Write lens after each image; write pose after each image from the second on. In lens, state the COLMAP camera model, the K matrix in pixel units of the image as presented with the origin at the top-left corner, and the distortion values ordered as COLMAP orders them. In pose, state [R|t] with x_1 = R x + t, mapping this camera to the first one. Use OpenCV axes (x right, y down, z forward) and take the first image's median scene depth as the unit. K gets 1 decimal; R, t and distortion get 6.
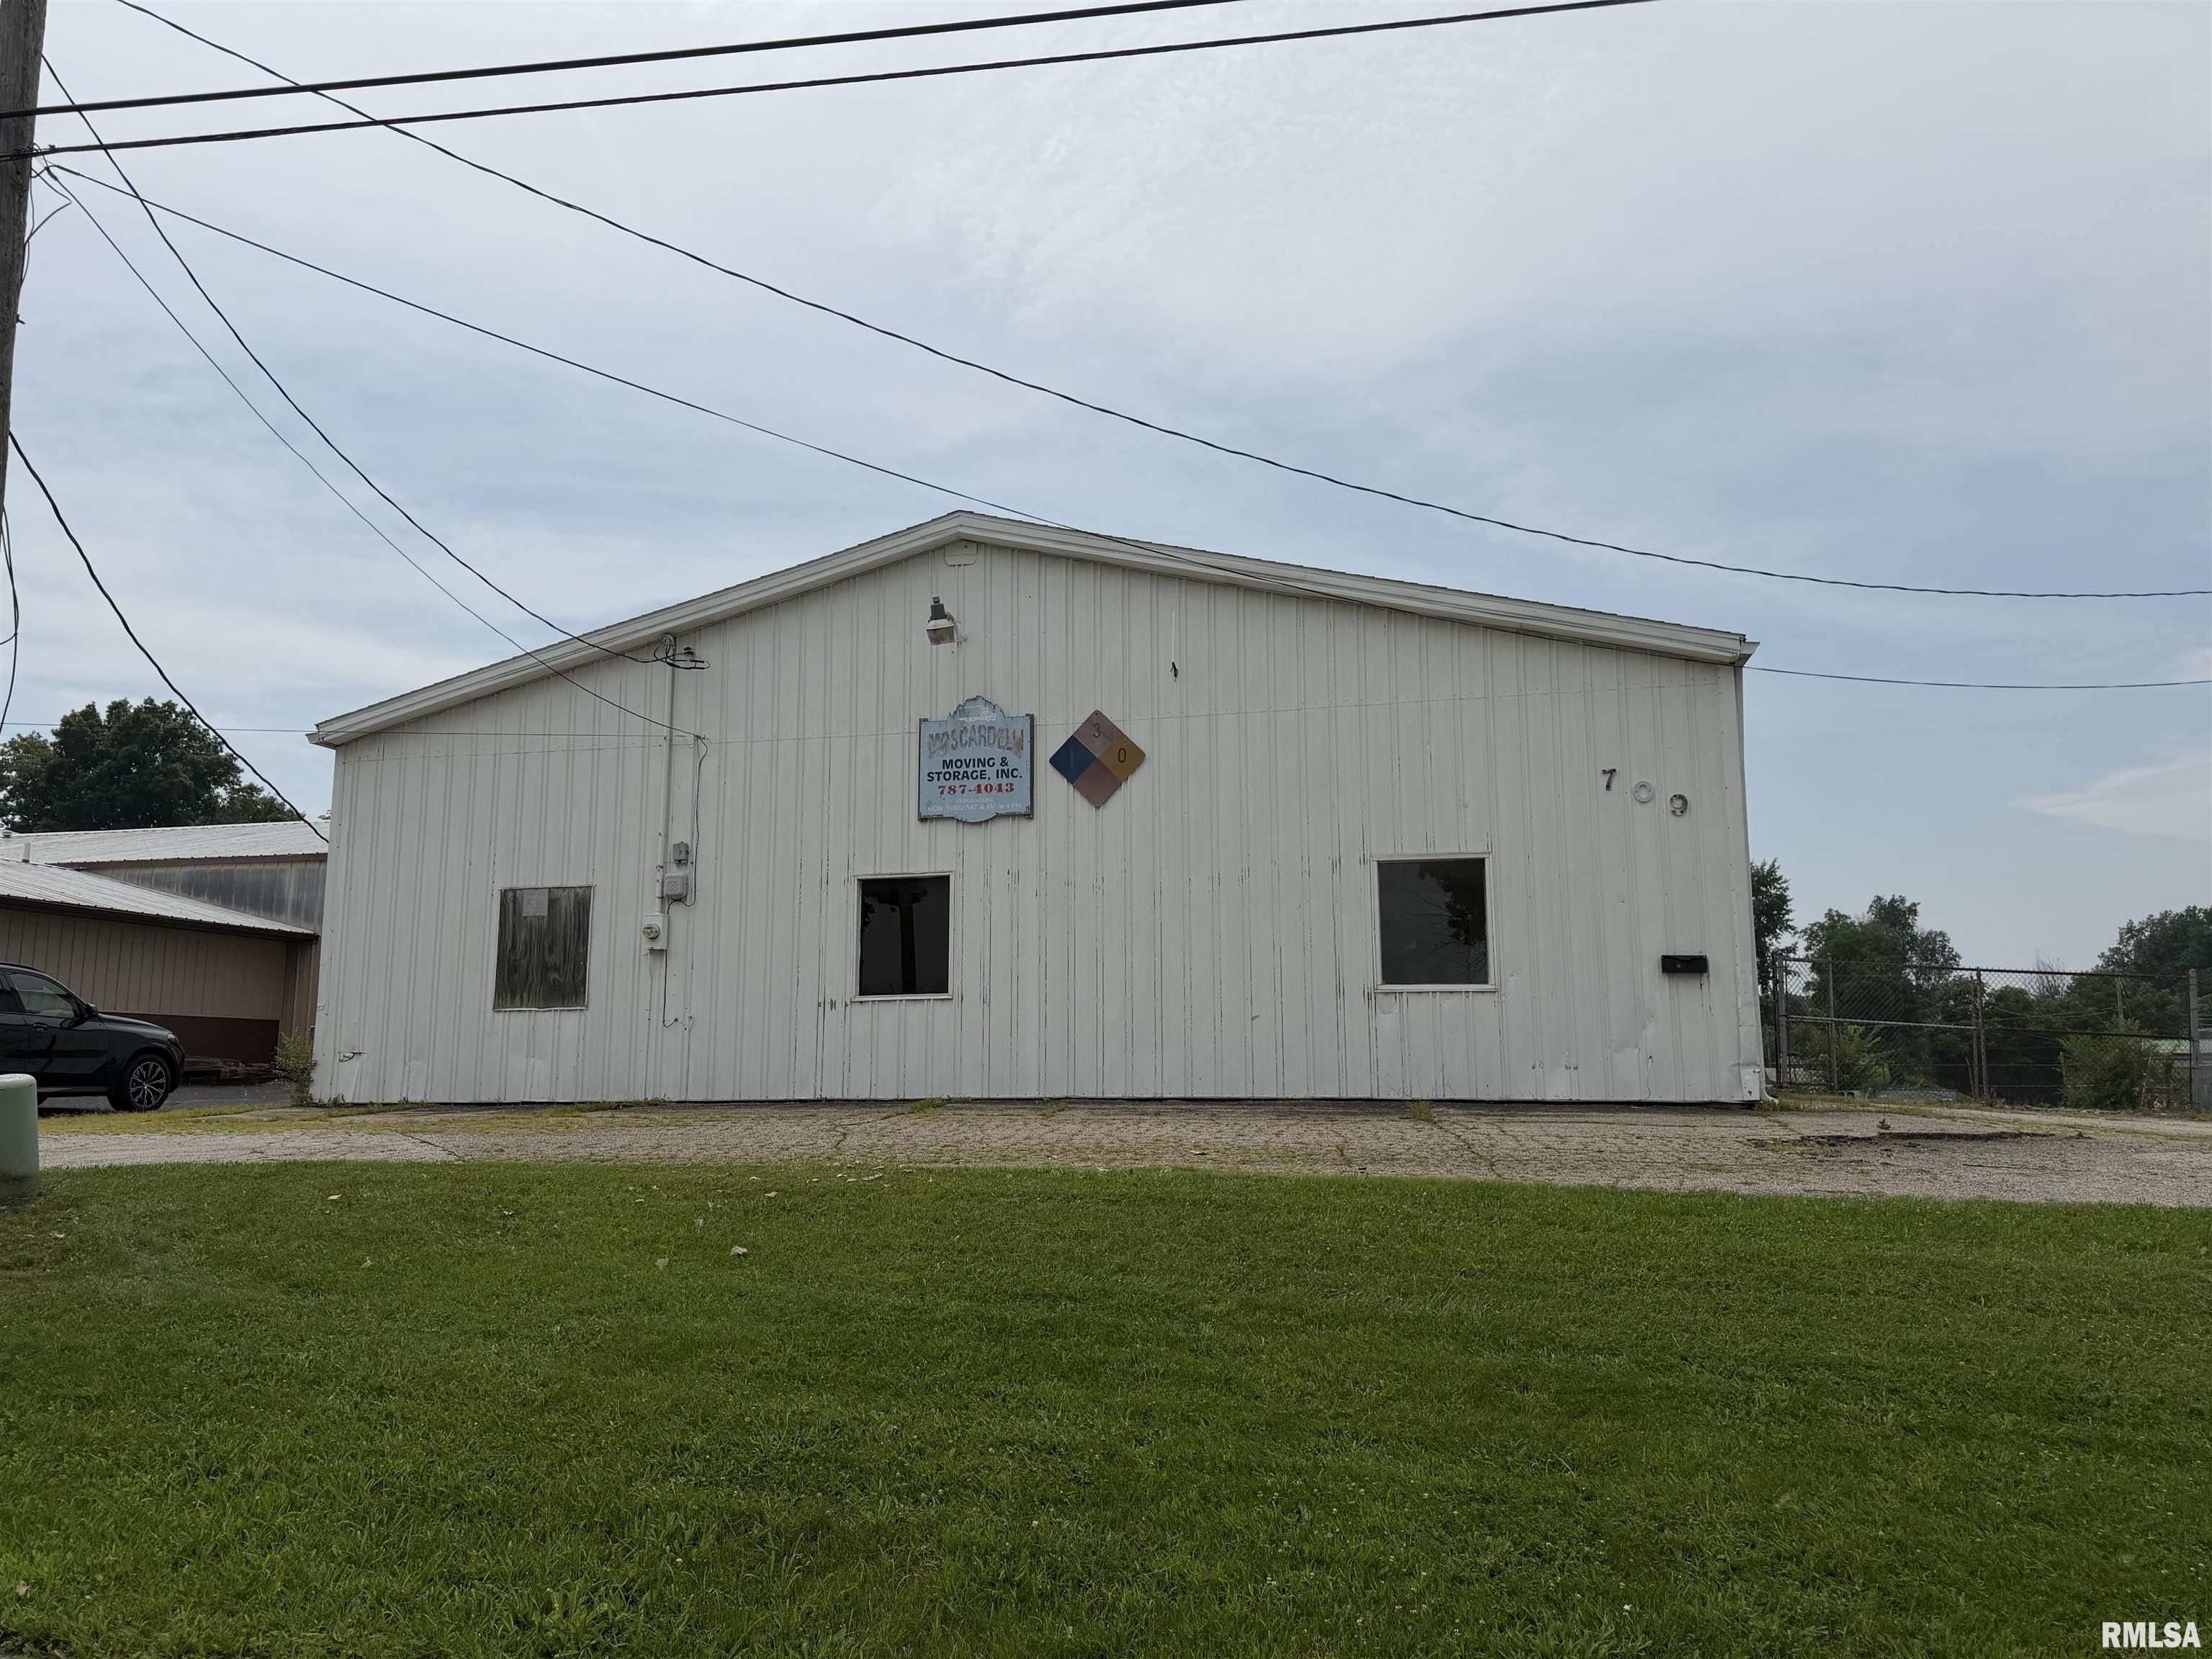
lens RADIAL K [[1537.3, 0, 1093.7], [0, 1537.3, 831.9], [0, 0, 1]] dist [0.128759, -0.156188]
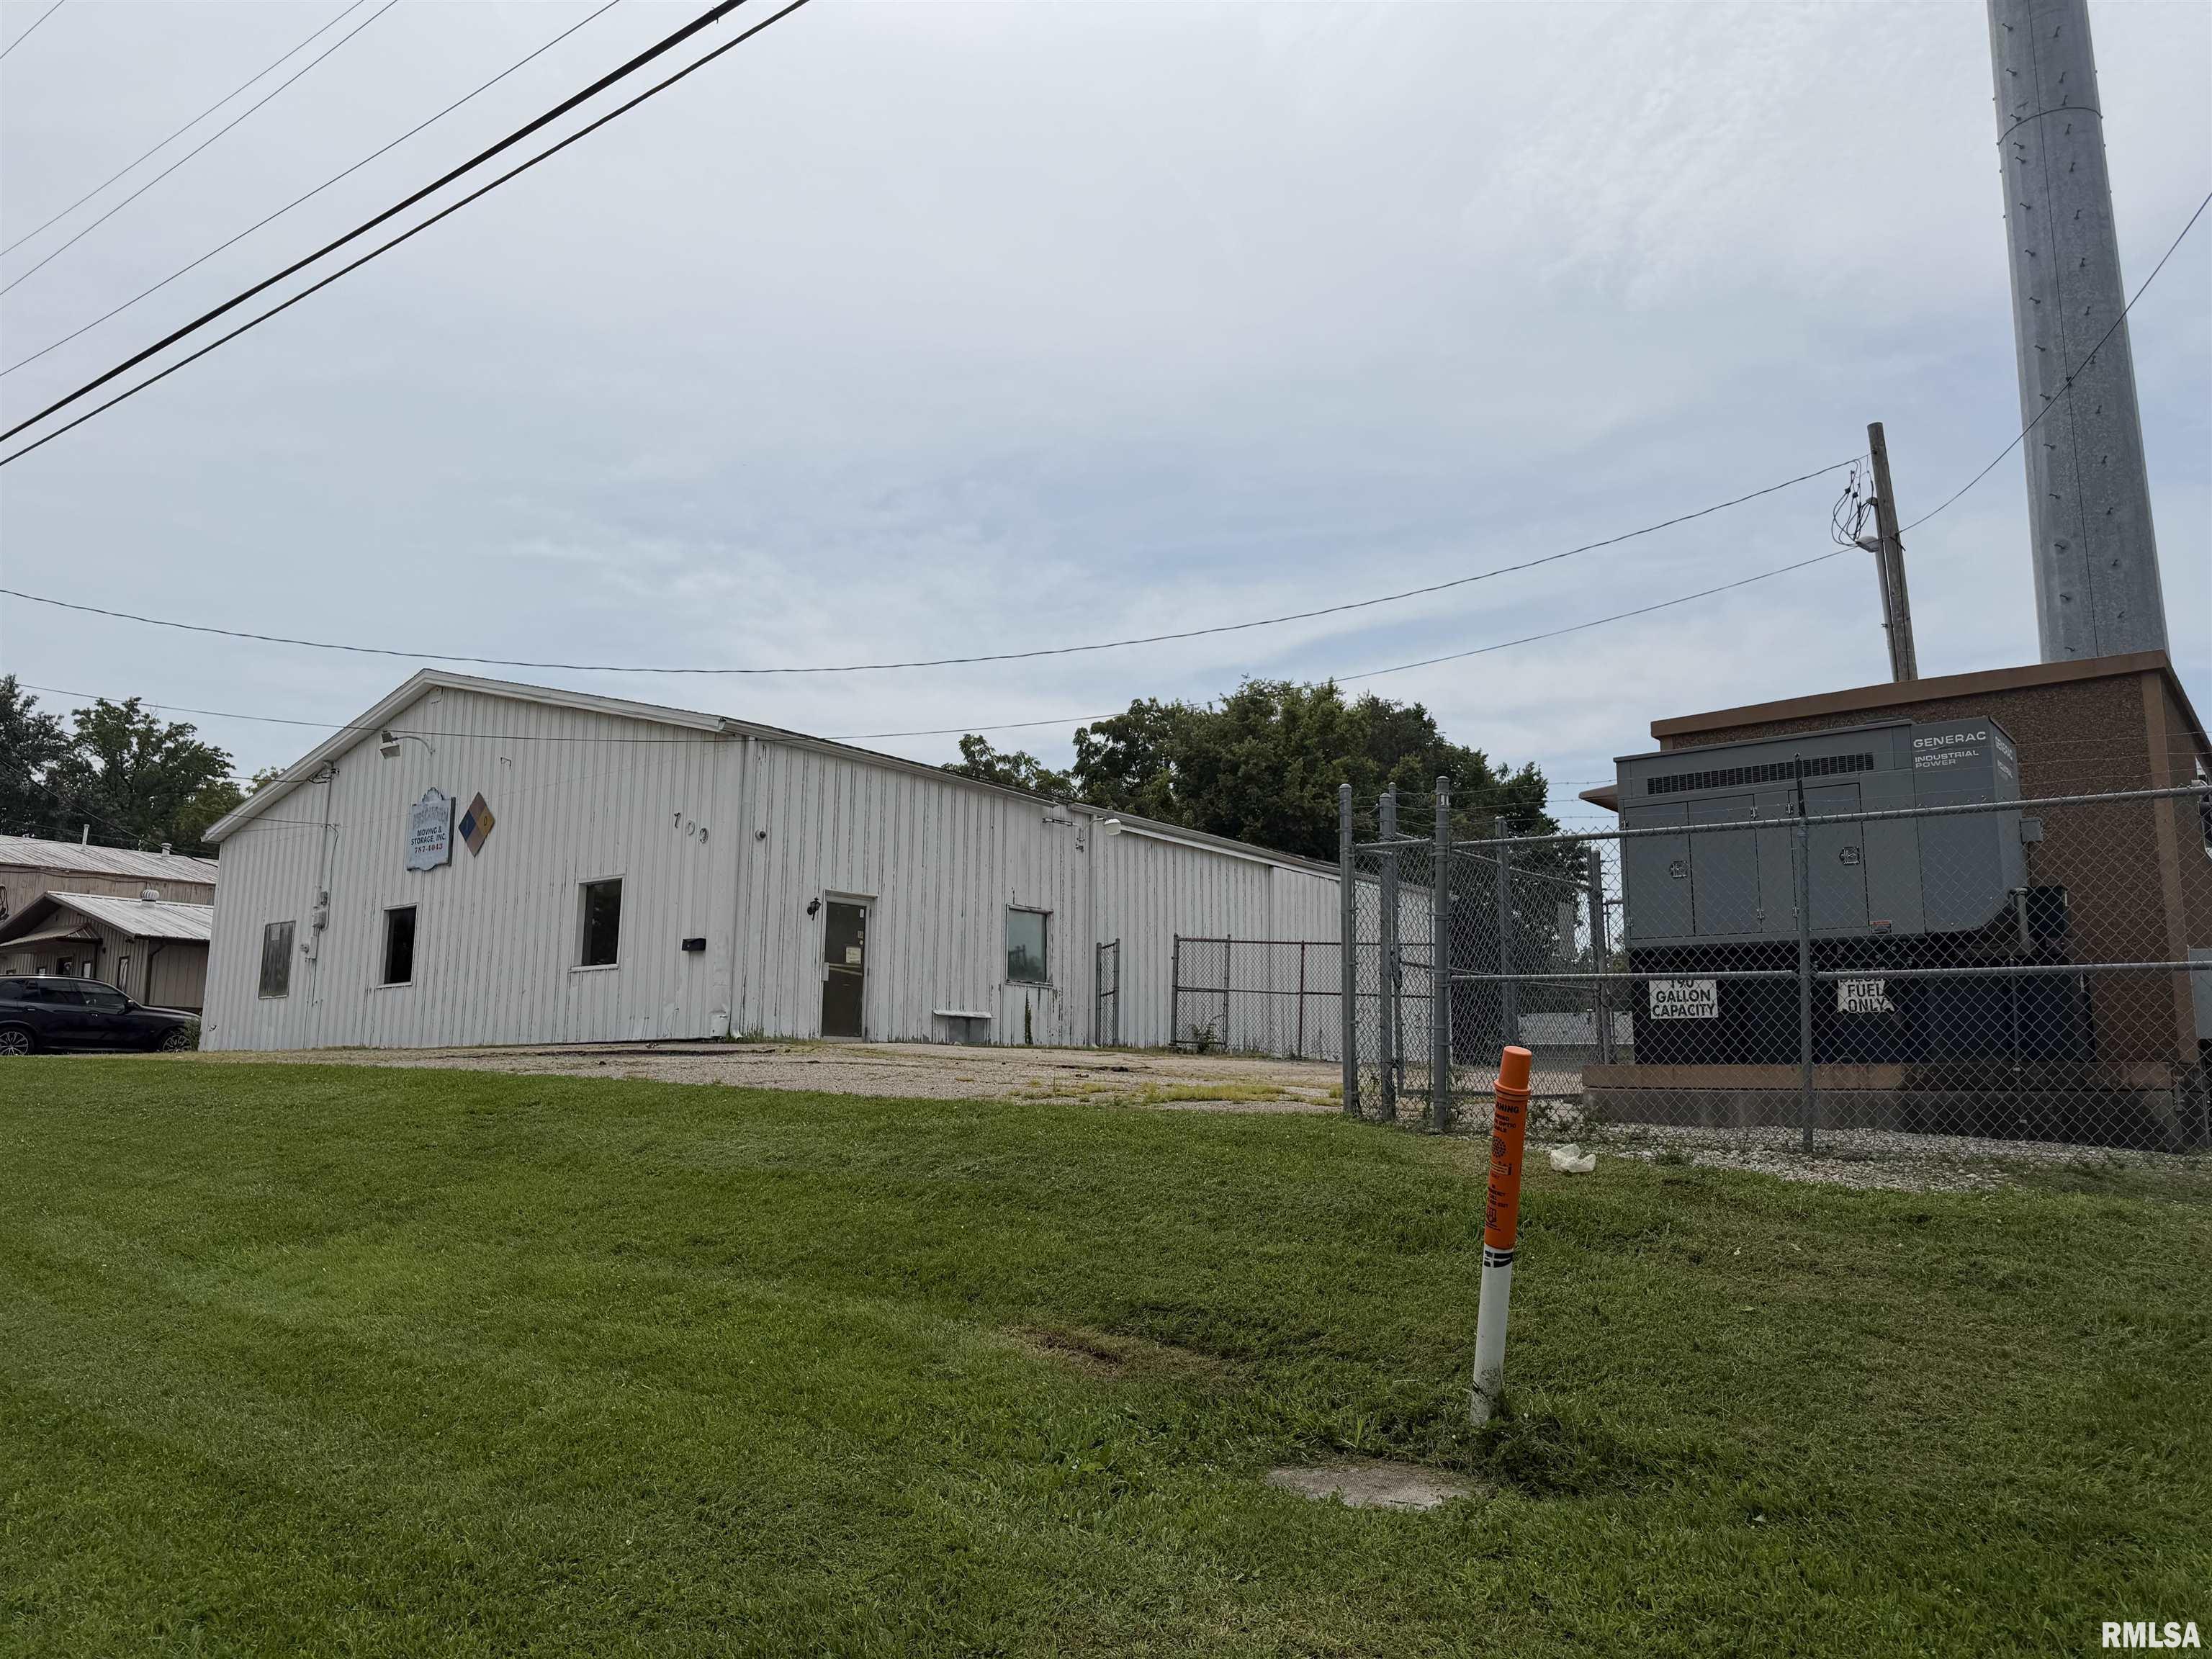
lens RADIAL K [[1542.4, 0, 1110.6], [0, 1542.4, 834.1], [0, 0, 1]] dist [0.122109, -0.187862]
pose [[0.911213, -0.062655, -0.407143, 1.180595], [0.058529, 0.998030, -0.022595, 0.032971], [0.407757, -0.003241, 0.913085, -0.149834]]
